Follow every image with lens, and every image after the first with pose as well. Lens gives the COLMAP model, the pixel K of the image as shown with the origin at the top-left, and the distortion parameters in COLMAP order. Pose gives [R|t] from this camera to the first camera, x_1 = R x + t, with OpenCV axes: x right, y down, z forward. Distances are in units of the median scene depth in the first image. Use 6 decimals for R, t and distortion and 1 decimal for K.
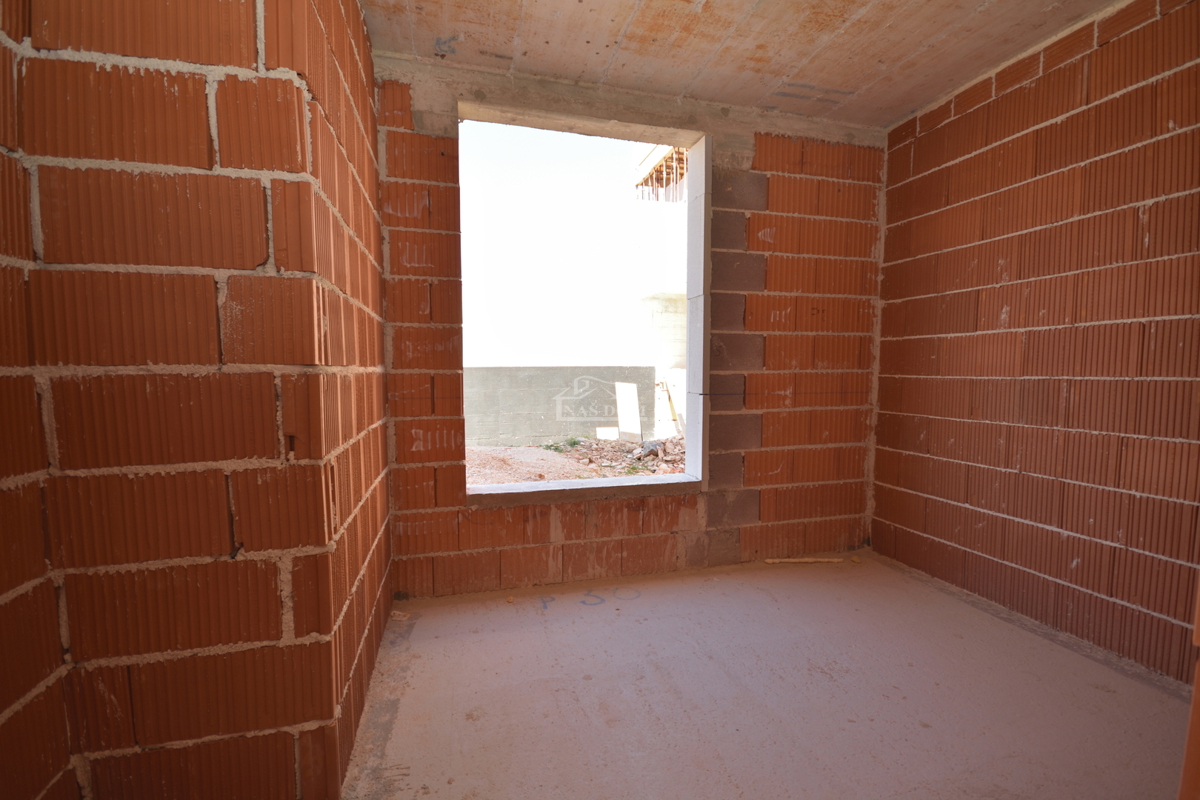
lens RADIAL K [[527.7, 0, 599.0], [0, 527.7, 404.4], [0, 0, 1]] dist [0.003022, -0.003629]
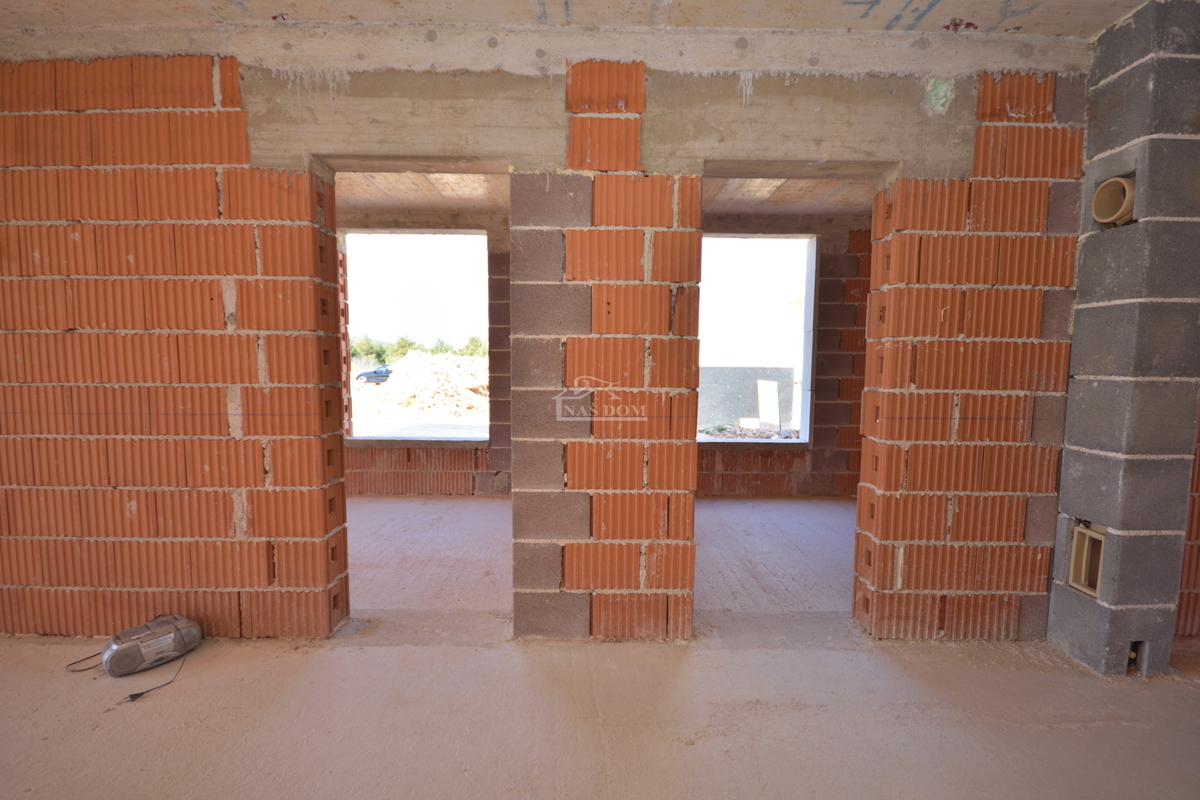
lens RADIAL K [[527.7, 0, 602.5], [0, 527.7, 408.9], [0, 0, 1]] dist [0.003022, -0.003629]
pose [[0.966943, 0.029154, -0.253321, -0.013878], [-0.024855, 0.999488, 0.020154, 0.021283], [0.253779, -0.013191, 0.967172, -0.761825]]
